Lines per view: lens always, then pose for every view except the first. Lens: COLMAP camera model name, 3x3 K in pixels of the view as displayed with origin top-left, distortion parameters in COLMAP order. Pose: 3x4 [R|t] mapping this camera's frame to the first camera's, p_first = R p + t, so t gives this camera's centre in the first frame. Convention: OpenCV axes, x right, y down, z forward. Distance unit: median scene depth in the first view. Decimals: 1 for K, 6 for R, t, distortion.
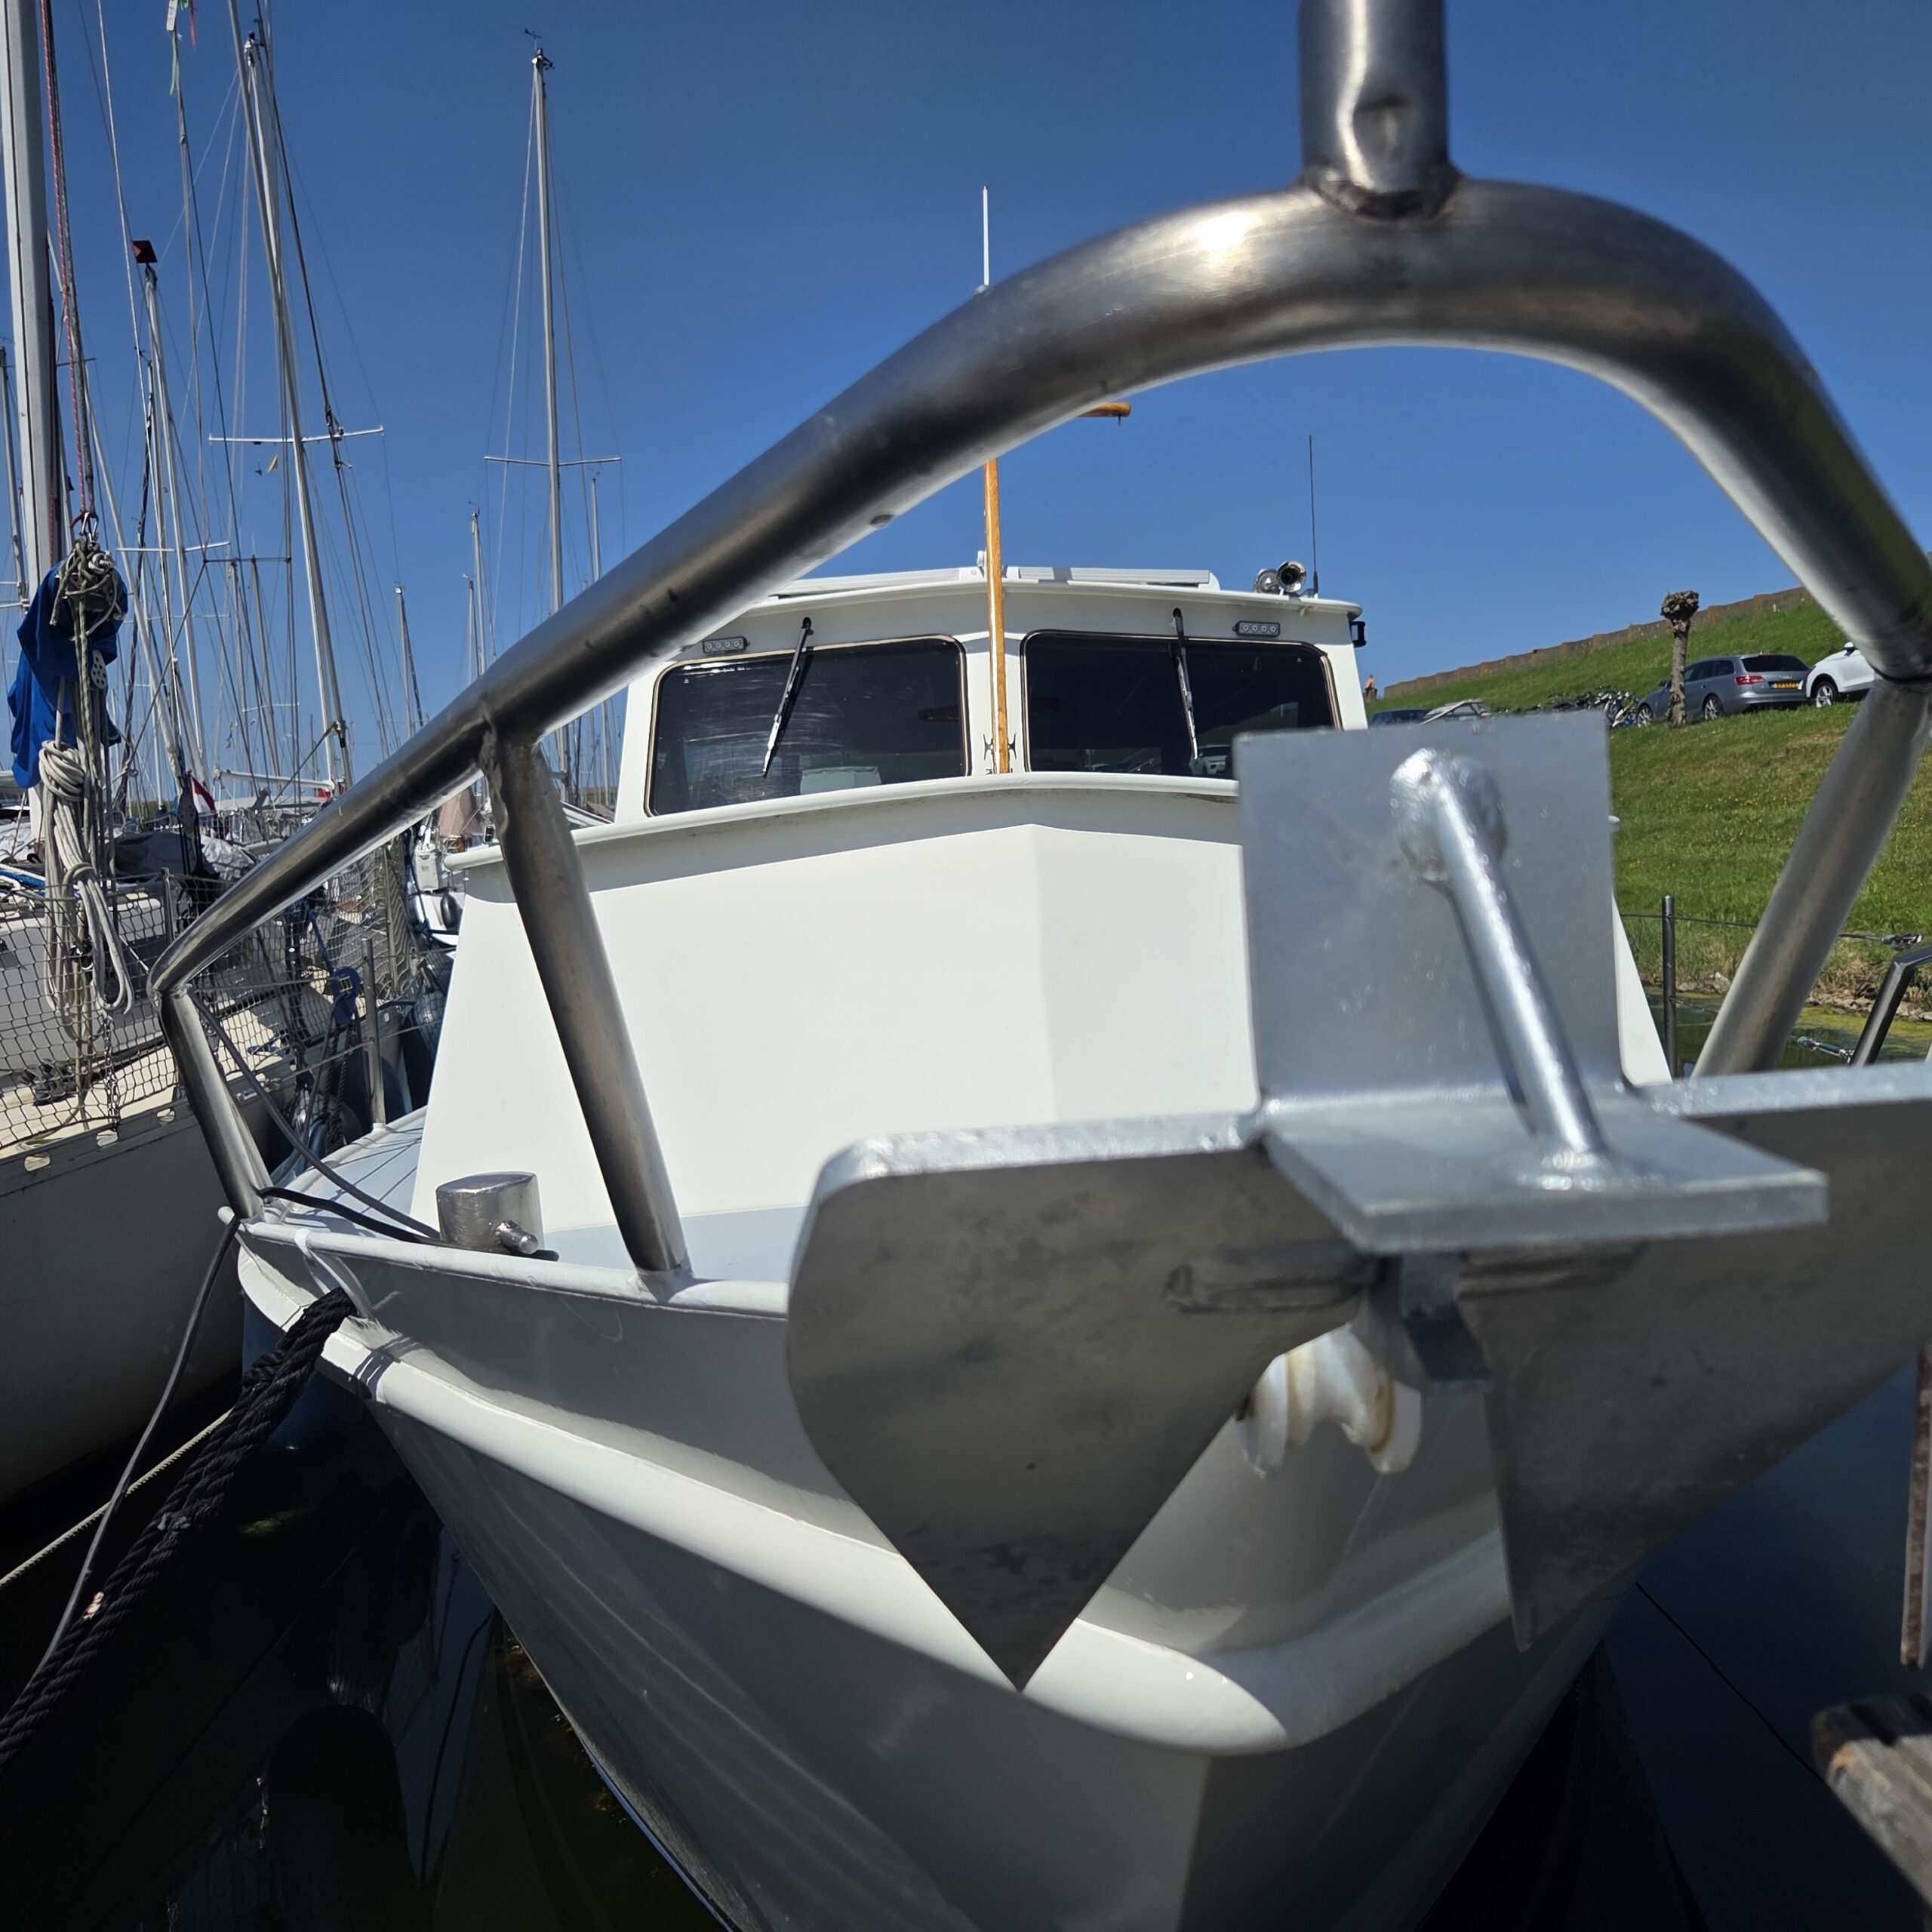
lens RADIAL K [[1697.5, 0, 966.1], [0, 1697.5, 979.4], [0, 0, 1]] dist [0.050022, -0.040391]
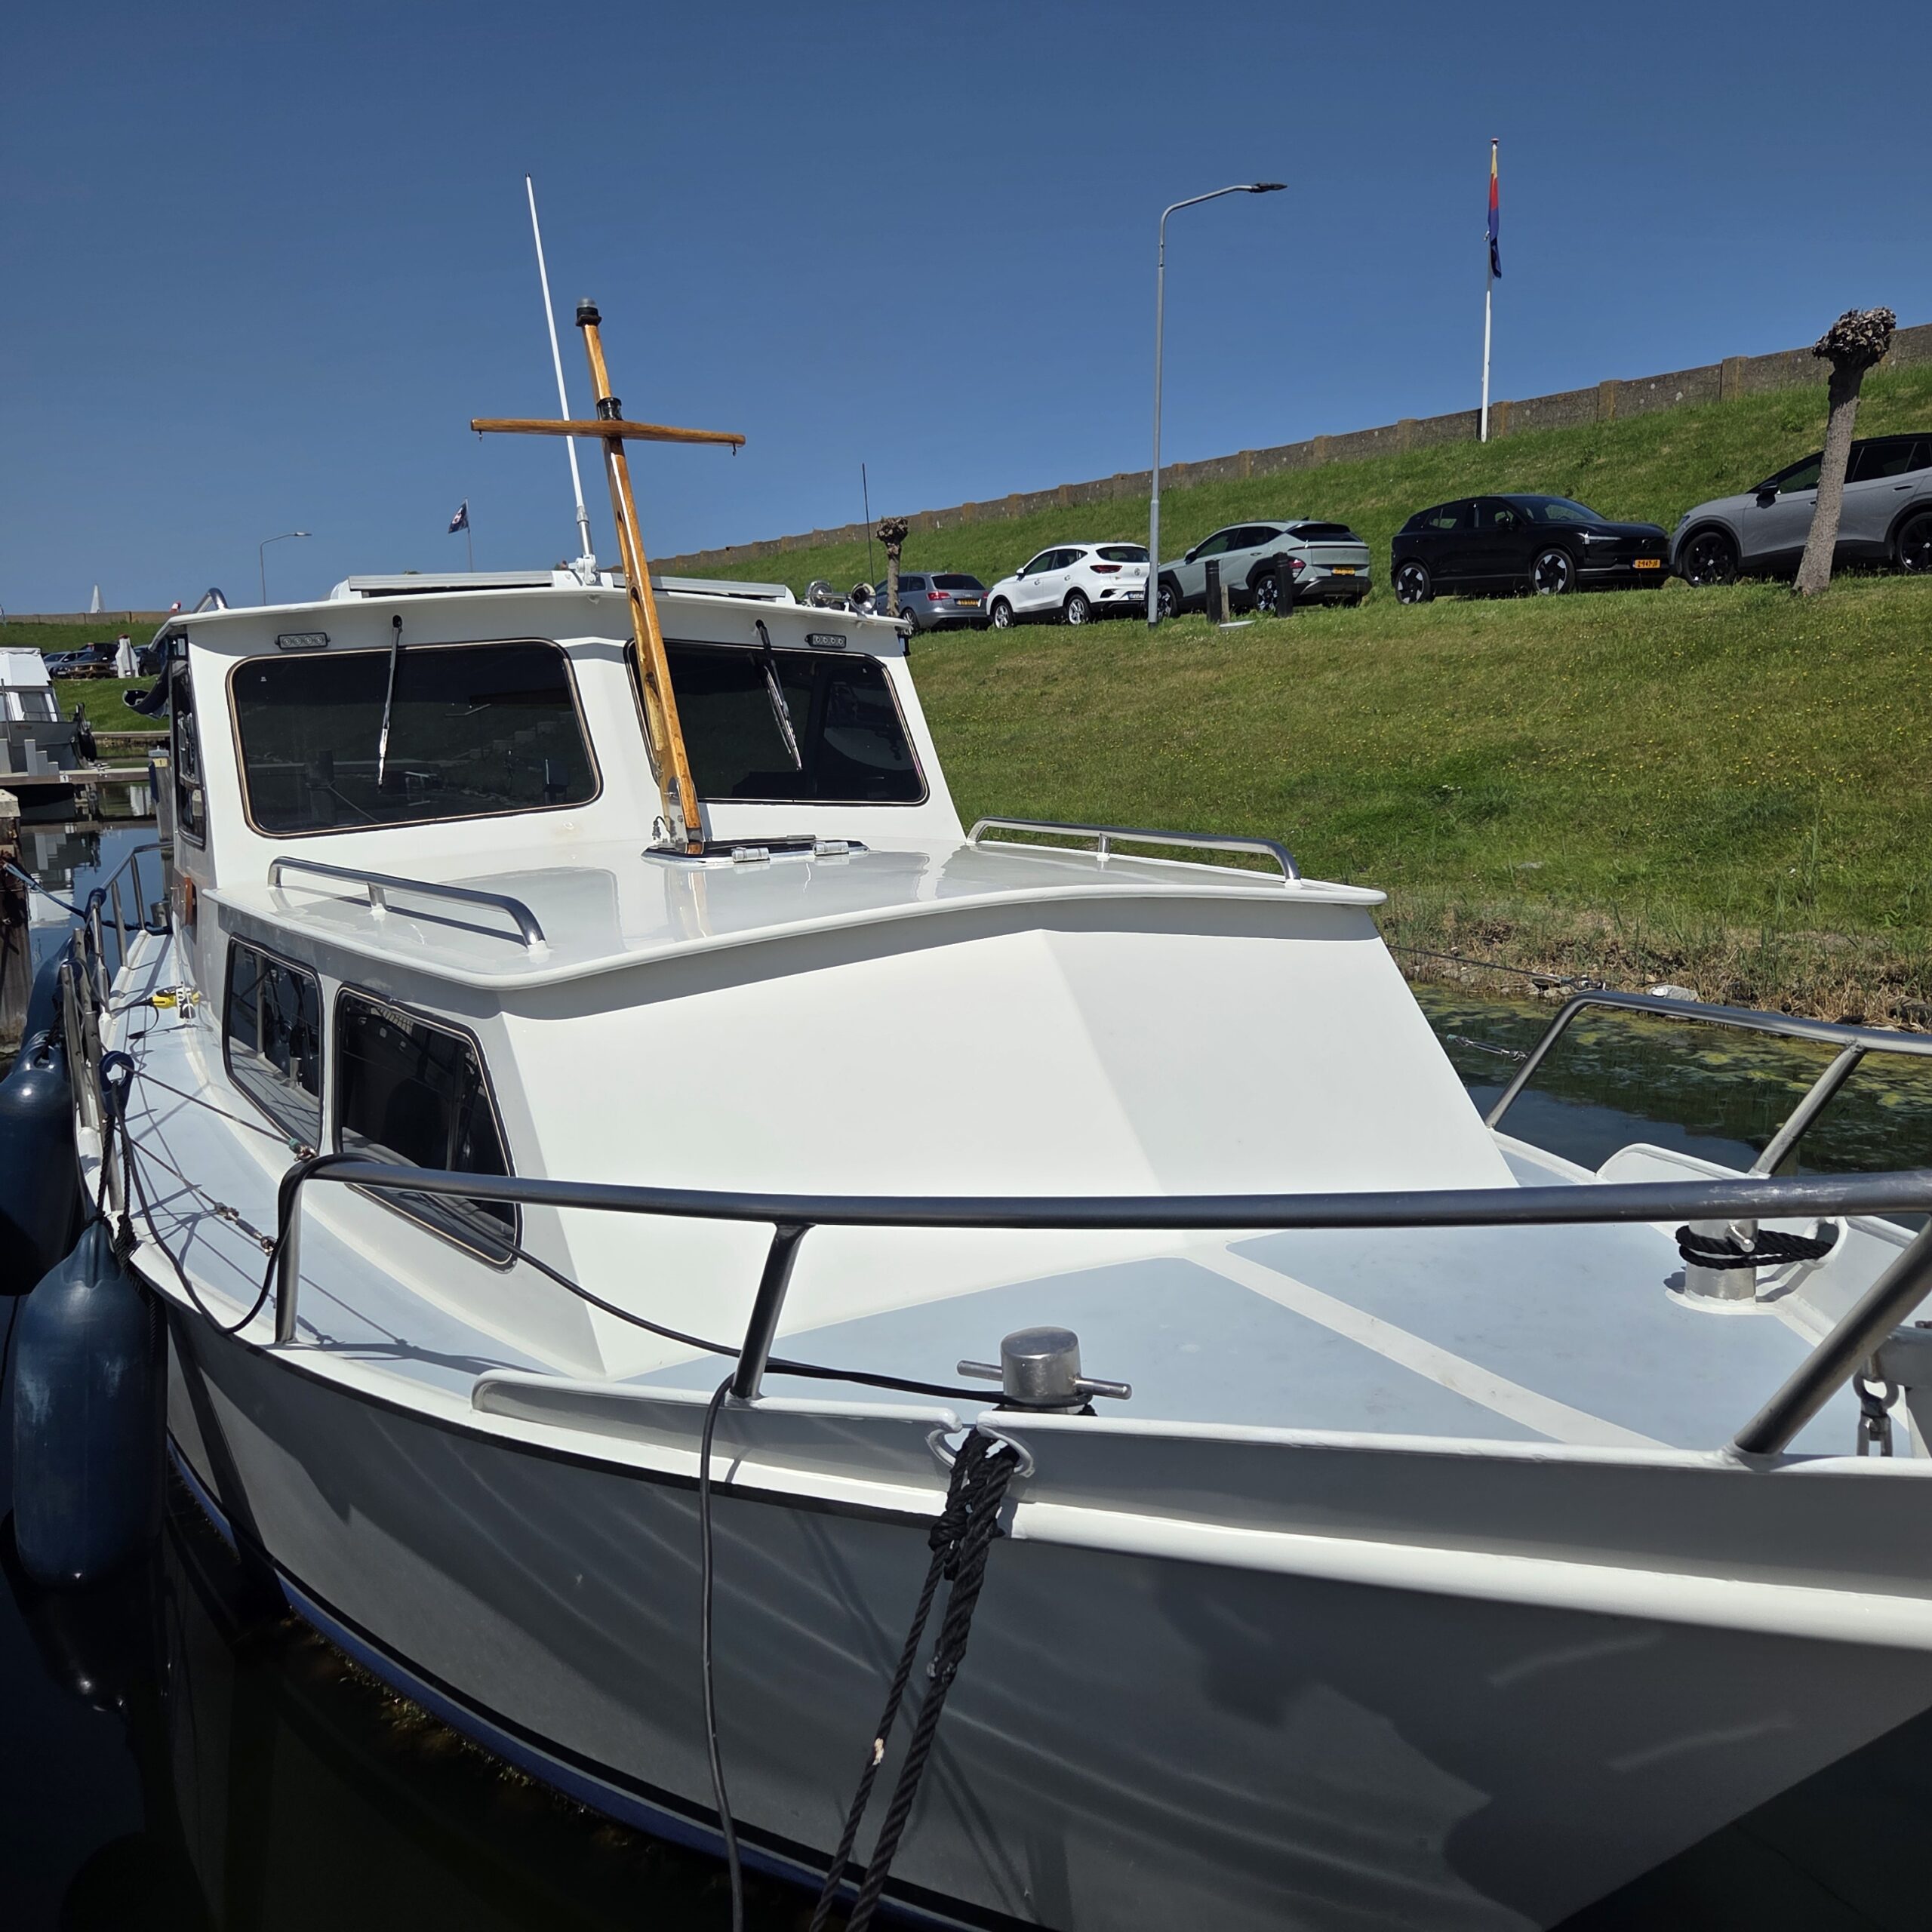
lens RADIAL K [[1697.5, 0, 953.7], [0, 1697.5, 954.5], [0, 0, 1]] dist [0.050022, -0.040391]
pose [[0.892993, -0.057548, 0.446377, -0.075182], [0.032661, 0.997463, 0.063255, -0.021116], [-0.448885, -0.041907, 0.892606, -0.005015]]
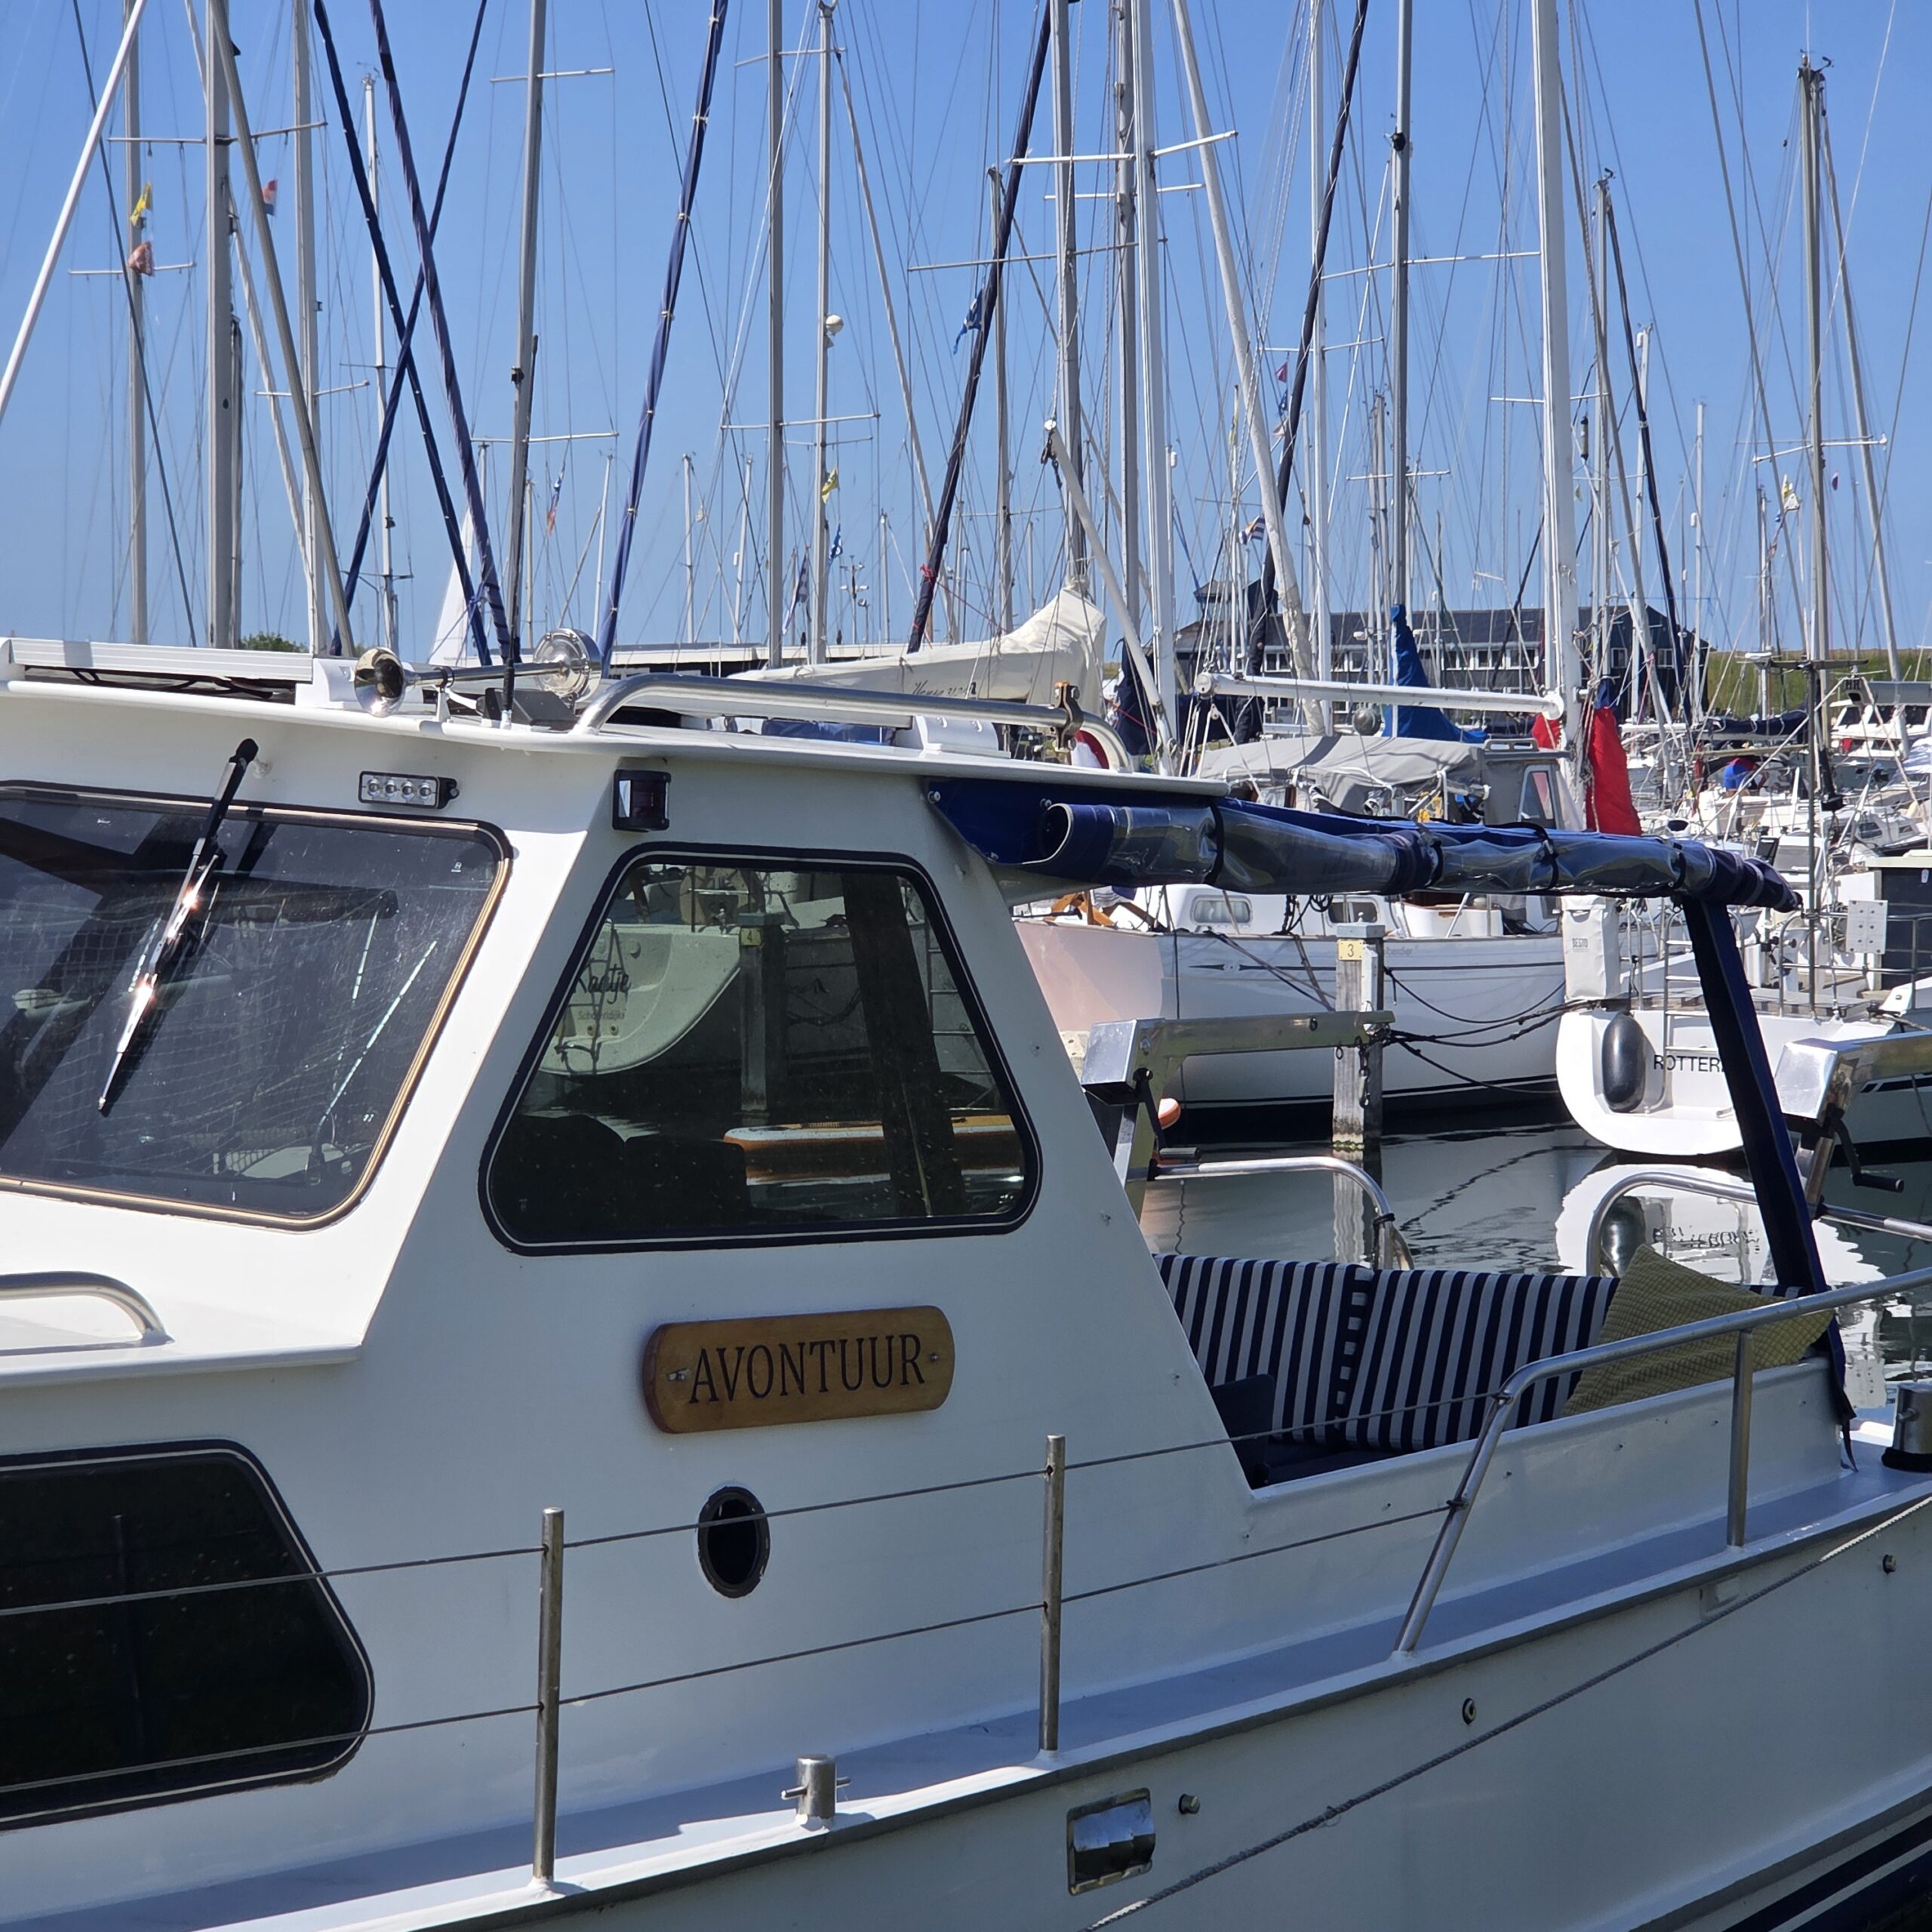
lens RADIAL K [[4843.5, 0, 968.4], [0, 4843.5, 966.4], [0, 0, 1]] dist [-0.191592, 0.000000]
pose [[0.814380, 0.053588, -0.577853, 0.292012], [-0.076671, 0.996934, -0.015602, -0.045313], [0.575246, 0.057011, 0.815992, 0.028357]]
